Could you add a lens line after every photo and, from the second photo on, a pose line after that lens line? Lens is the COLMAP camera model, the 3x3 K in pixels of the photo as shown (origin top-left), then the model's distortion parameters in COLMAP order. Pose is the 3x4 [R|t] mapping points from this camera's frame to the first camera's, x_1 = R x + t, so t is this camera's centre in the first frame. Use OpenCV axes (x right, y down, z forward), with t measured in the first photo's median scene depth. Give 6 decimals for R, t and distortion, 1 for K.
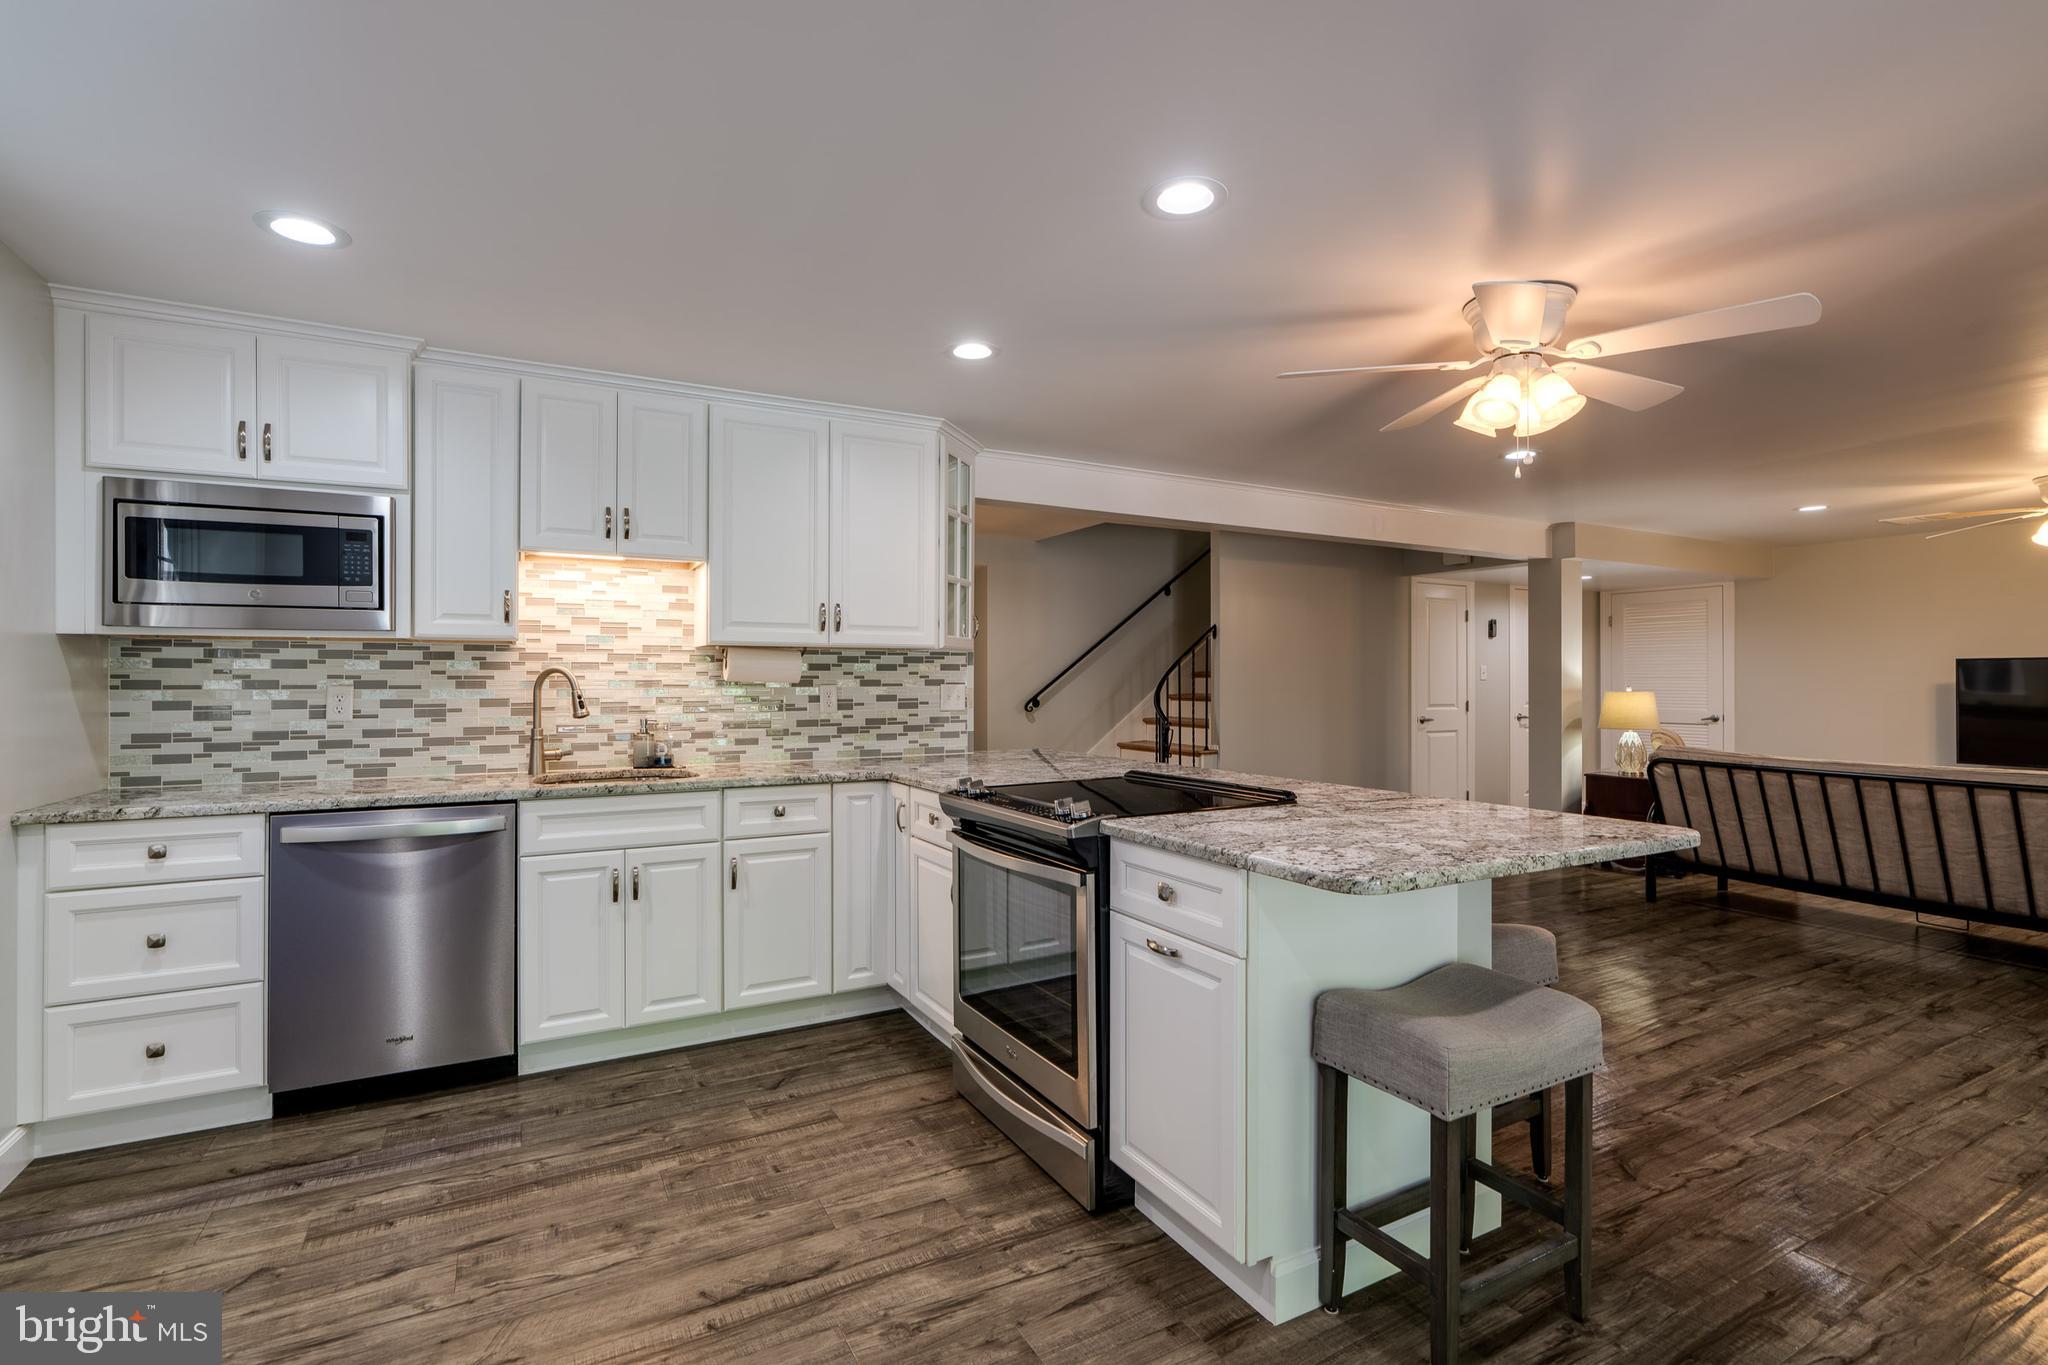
lens RADIAL K [[937.4, 0, 1018.8], [0, 937.4, 671.4], [0, 0, 1]] dist [-0.004775, 0.002742]
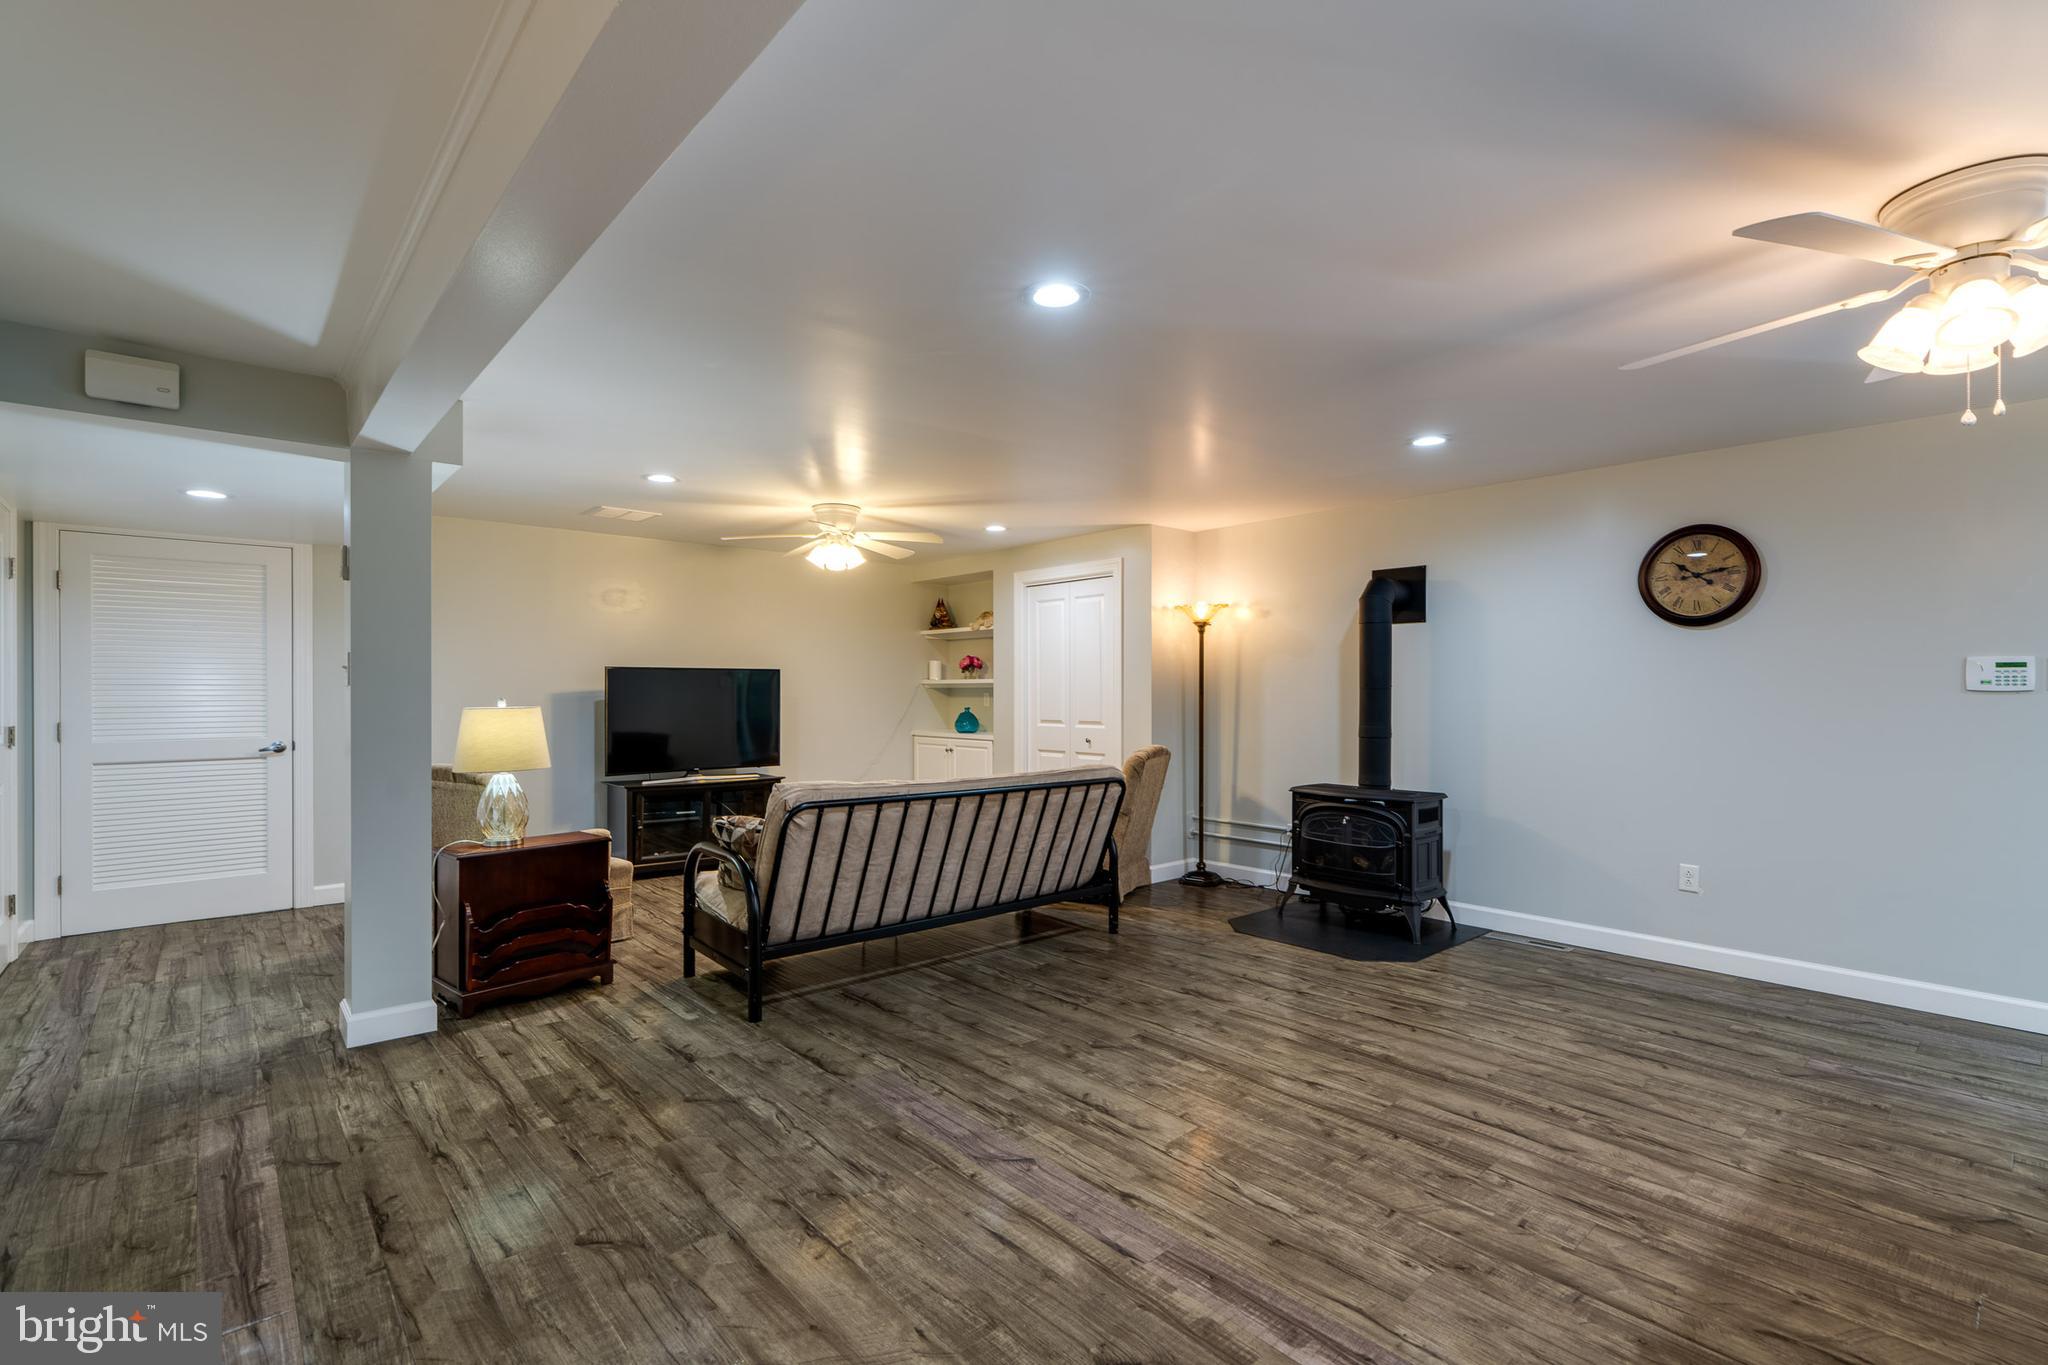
lens RADIAL K [[937.4, 0, 1013.3], [0, 937.4, 699.1], [0, 0, 1]] dist [-0.004775, 0.002742]
pose [[-0.223034, -0.009621, 0.974763, -0.018518], [-0.010144, 0.999920, 0.007549, 0.013649], [-0.974758, -0.008204, -0.223114, 1.292374]]
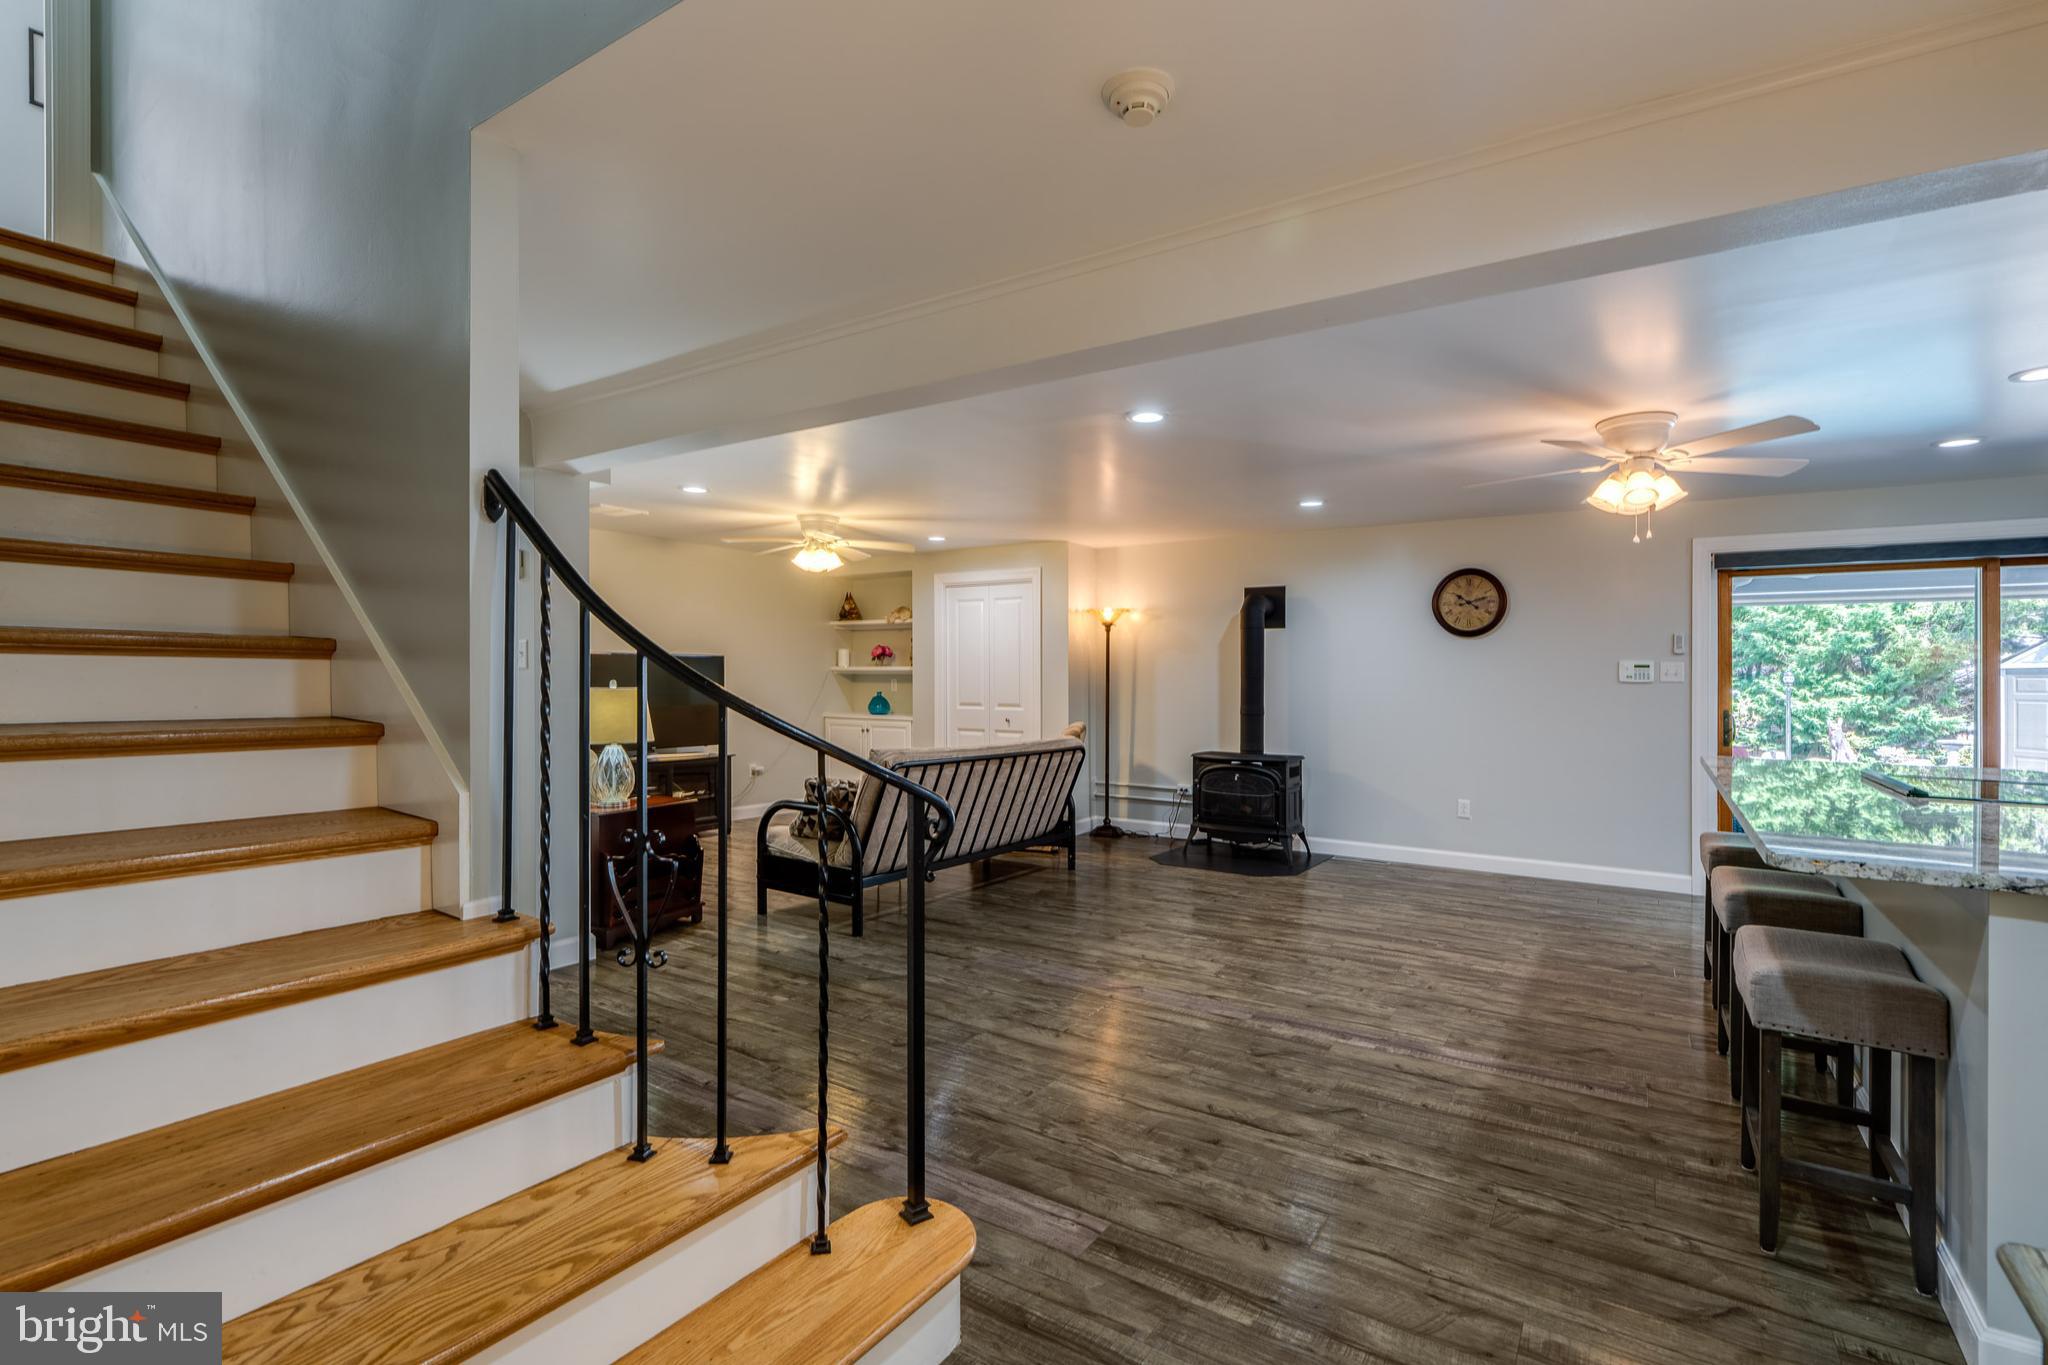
lens RADIAL K [[937.4, 0, 1045.5], [0, 937.4, 678.4], [0, 0, 1]] dist [-0.004775, 0.002742]
pose [[-0.475622, -0.003182, 0.879644, -0.202048], [-0.016640, 0.999847, -0.005380, 0.020110], [-0.879493, -0.017196, -0.475602, 1.676050]]
